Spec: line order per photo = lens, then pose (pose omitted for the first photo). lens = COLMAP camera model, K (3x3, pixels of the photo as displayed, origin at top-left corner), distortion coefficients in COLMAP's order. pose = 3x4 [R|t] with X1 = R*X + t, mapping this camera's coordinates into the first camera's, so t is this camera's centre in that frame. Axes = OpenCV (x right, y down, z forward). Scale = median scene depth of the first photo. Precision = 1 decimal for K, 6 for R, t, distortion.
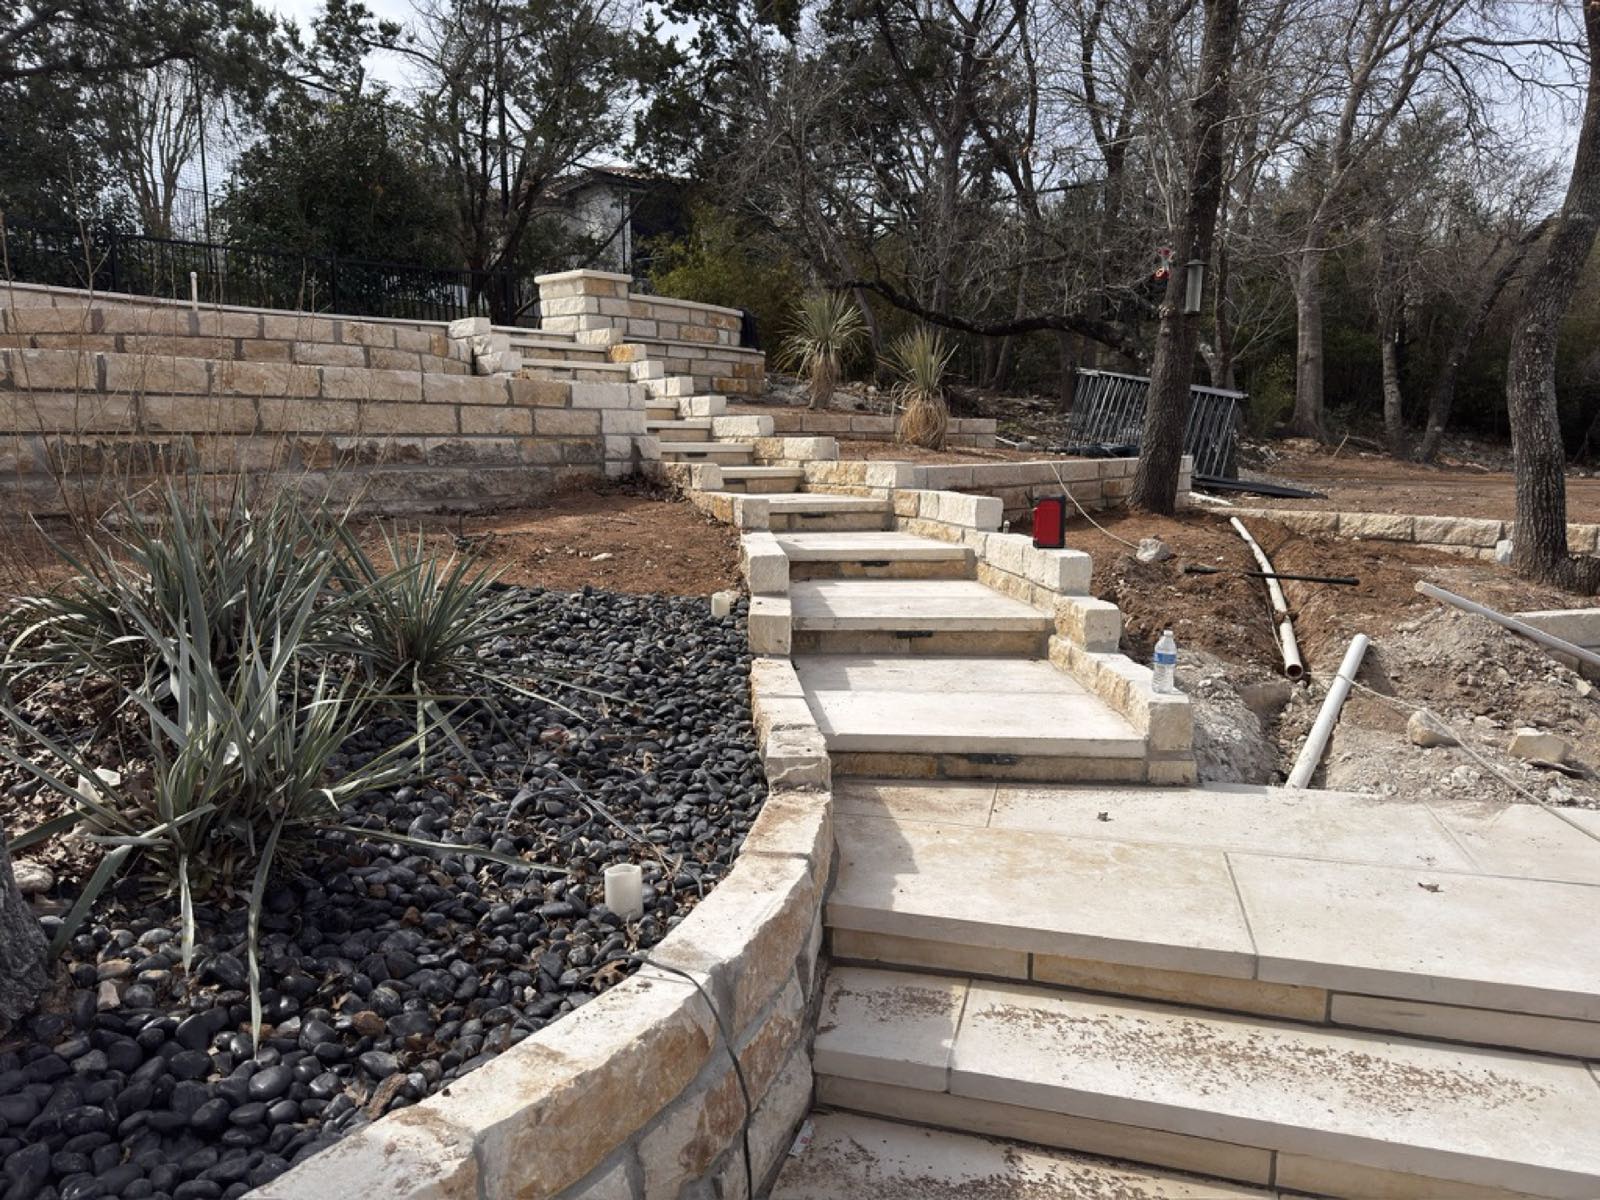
lens RADIAL K [[1133.5, 0, 805.0], [0, 1133.5, 612.8], [0, 0, 1]] dist [0.045221, -0.010928]
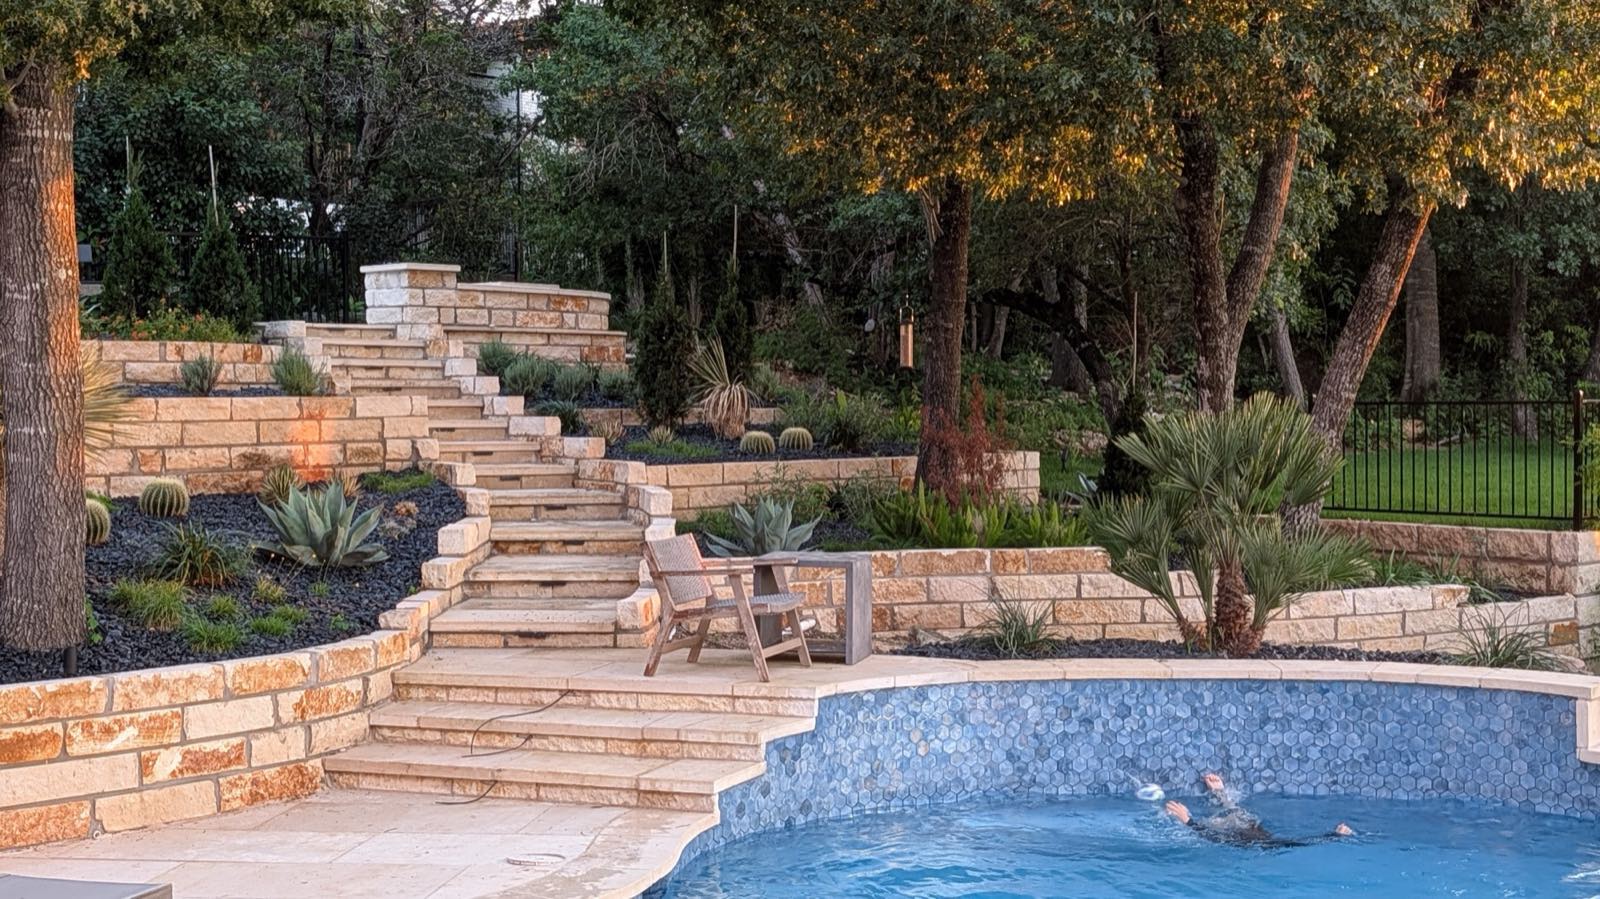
lens RADIAL K [[2176.5, 0, 849.3], [0, 2176.5, 427.3], [0, 0, 1]] dist [0.115453, 0.000000]
pose [[0.998307, -0.004639, -0.057976, 0.396855], [-0.003215, 0.990888, -0.134651, 0.122152], [0.058072, 0.134610, 0.989196, -1.107208]]
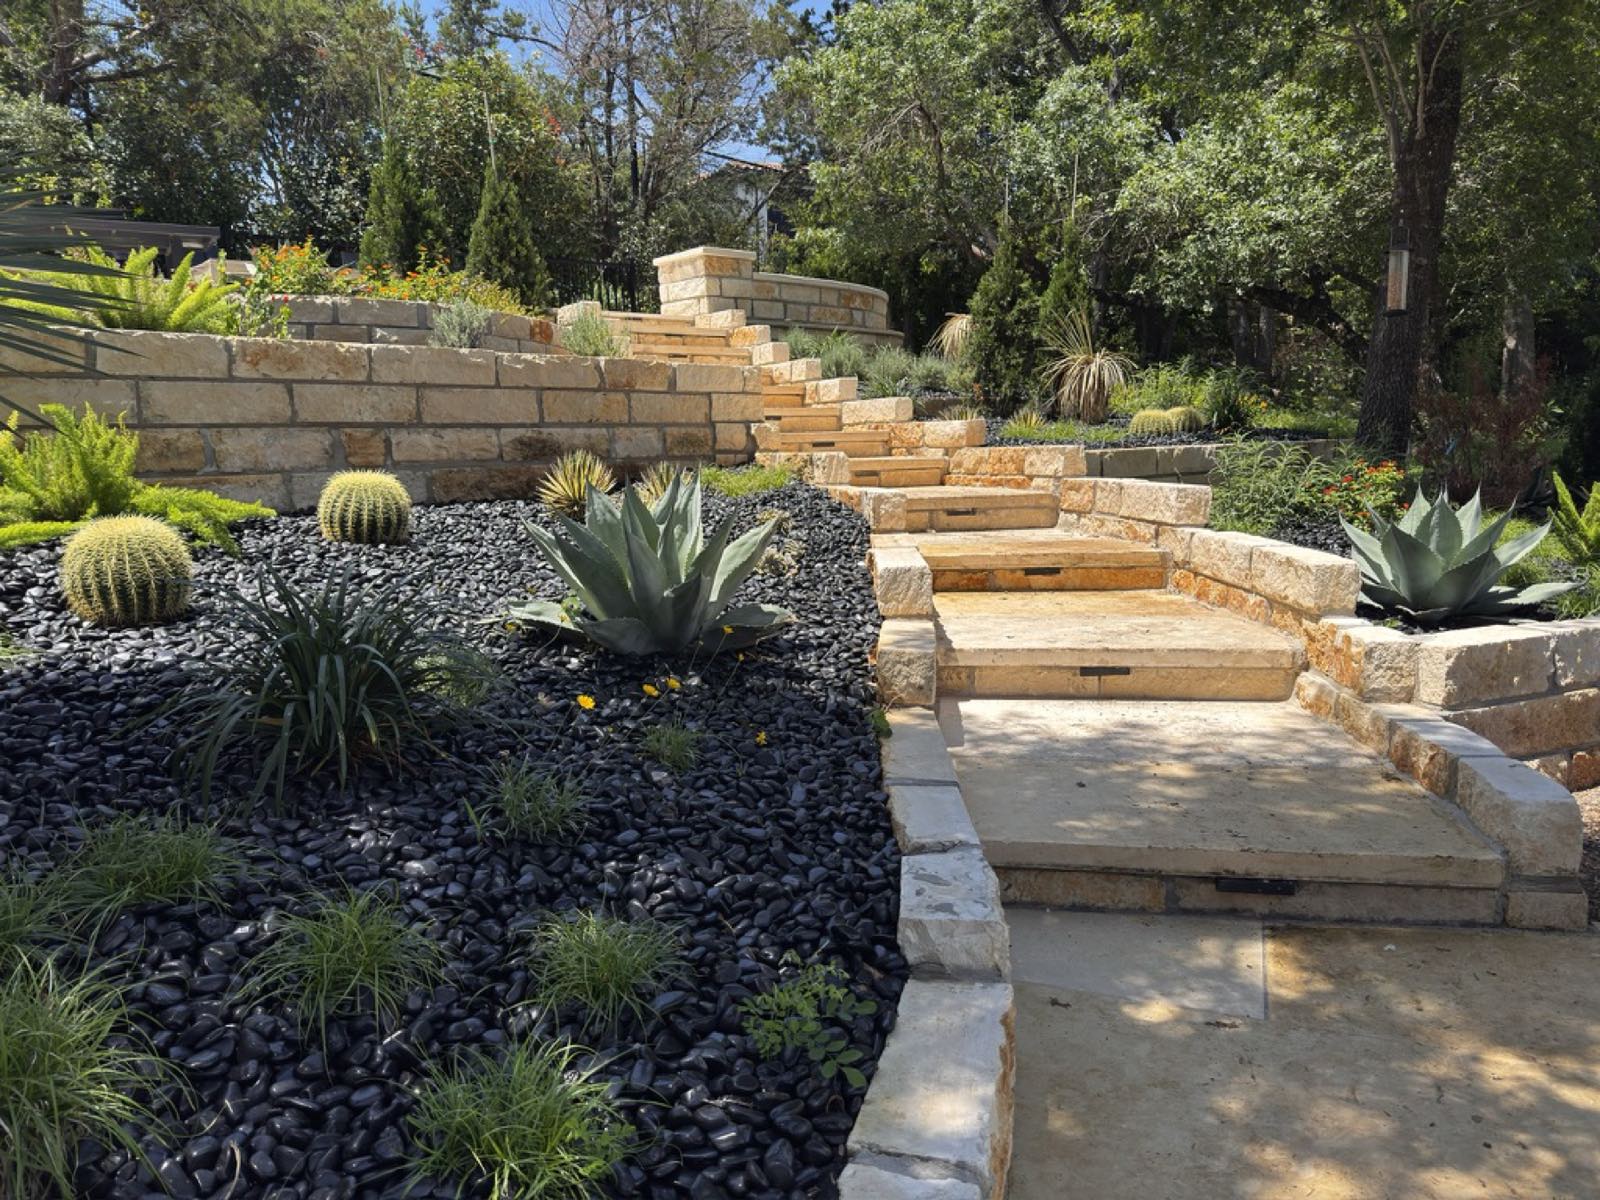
lens RADIAL K [[1133.5, 0, 802.1], [0, 1133.5, 593.7], [0, 0, 1]] dist [0.045221, -0.010928]
pose [[0.991871, -0.007330, -0.127034, -0.002594], [0.005473, 0.999873, -0.014957, -0.012879], [0.127127, 0.014140, 0.991786, 0.146535]]
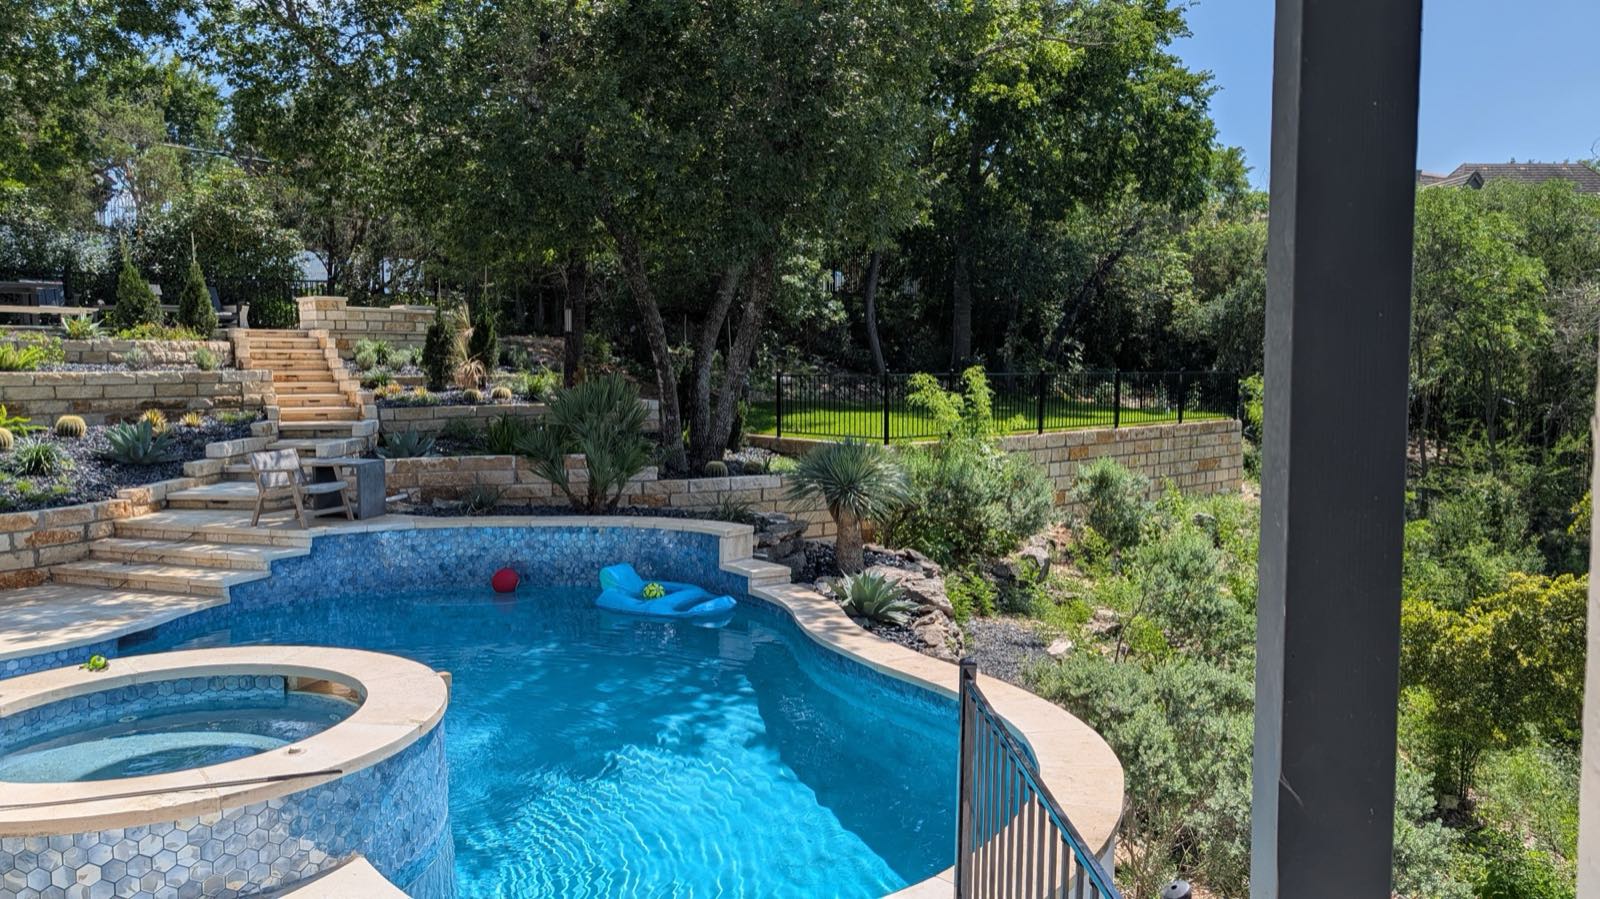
lens RADIAL K [[1211.9, 0, 804.8], [0, 1211.9, 450.5], [0, 0, 1]] dist [0.016148, 0.002272]
pose [[0.996422, 0.001836, -0.084500, 0.999278], [-0.008265, 0.997089, -0.075802, 0.107852], [0.084115, 0.076229, 0.993536, -1.107787]]
